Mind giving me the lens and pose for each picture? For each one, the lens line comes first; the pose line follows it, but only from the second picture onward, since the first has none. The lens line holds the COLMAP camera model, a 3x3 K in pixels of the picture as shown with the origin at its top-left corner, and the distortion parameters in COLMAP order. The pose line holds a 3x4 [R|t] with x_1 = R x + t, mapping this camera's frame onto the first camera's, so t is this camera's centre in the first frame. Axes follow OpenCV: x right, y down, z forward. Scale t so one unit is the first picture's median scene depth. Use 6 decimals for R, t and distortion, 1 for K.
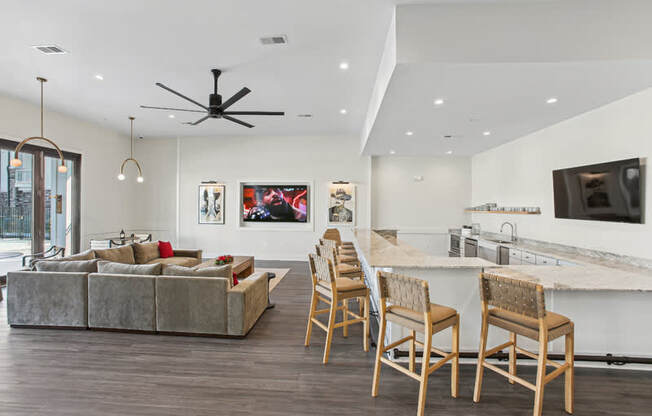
lens RADIAL K [[295.5, 0, 325.1], [0, 295.5, 204.6], [0, 0, 1]] dist [0.002580, 0.000216]
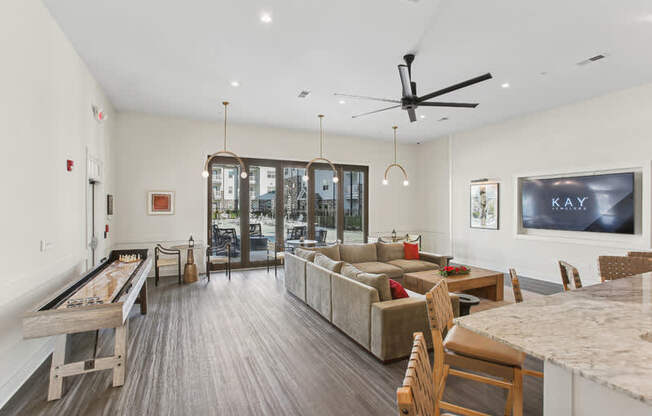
lens RADIAL K [[307.8, 0, 326.0], [0, 307.8, 208.0], [0, 0, 1]] dist [-0.075004, 0.000046]
pose [[0.492212, -0.004881, -0.870462, 0.205972], [0.008183, 0.999966, -0.000980, 0.003345], [0.870437, -0.006641, 0.492235, 0.227900]]
